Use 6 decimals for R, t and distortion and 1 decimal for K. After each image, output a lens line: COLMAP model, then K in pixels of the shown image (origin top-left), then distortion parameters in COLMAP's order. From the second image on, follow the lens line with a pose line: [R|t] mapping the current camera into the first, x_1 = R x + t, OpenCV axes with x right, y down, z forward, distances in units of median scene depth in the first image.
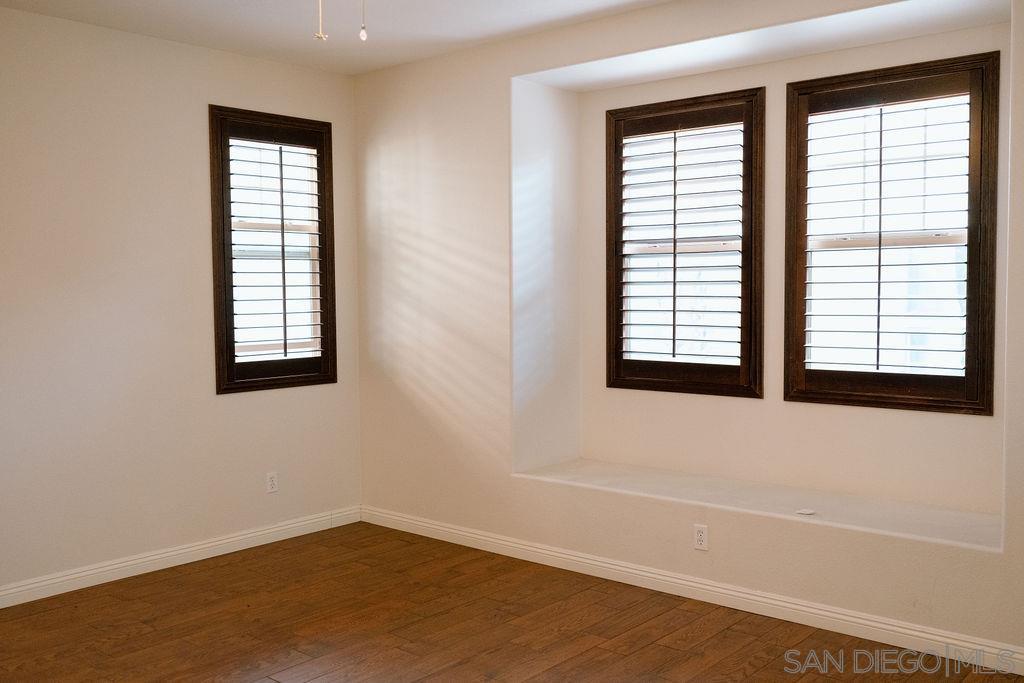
lens RADIAL K [[977.9, 0, 521.0], [0, 977.9, 342.4], [0, 0, 1]] dist [-0.006502, 0.000000]
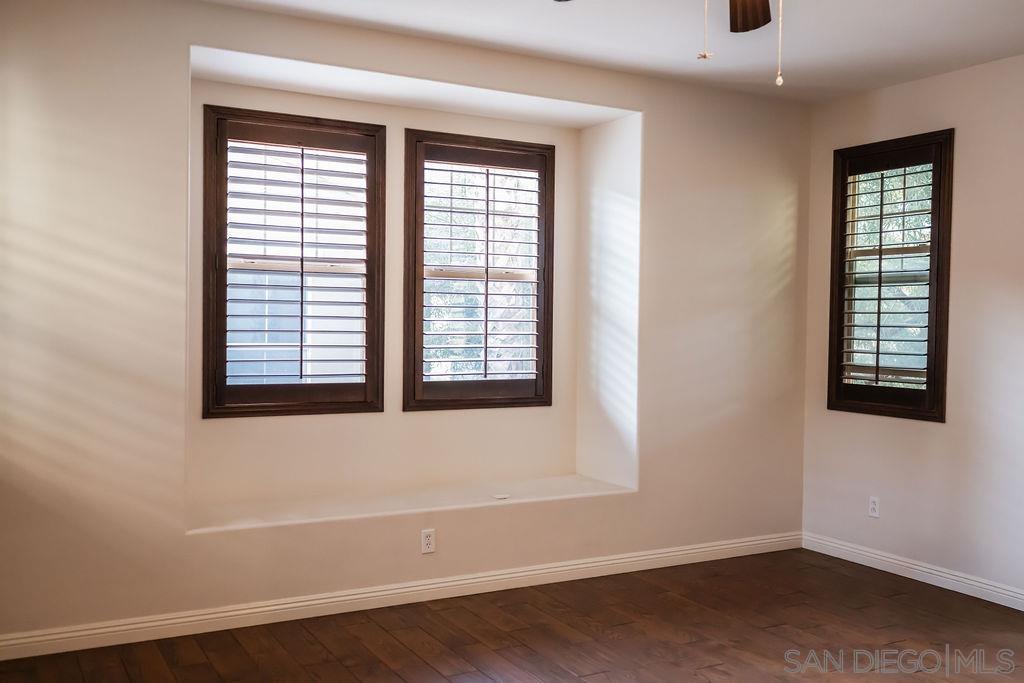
lens RADIAL K [[977.9, 0, 508.6], [0, 977.9, 351.4], [0, 0, 1]] dist [-0.006502, 0.000000]
pose [[0.351062, -0.018341, 0.936173, -0.718283], [0.037614, 0.999277, 0.005472, -0.010085], [-0.935597, 0.033292, 0.351498, 0.485969]]
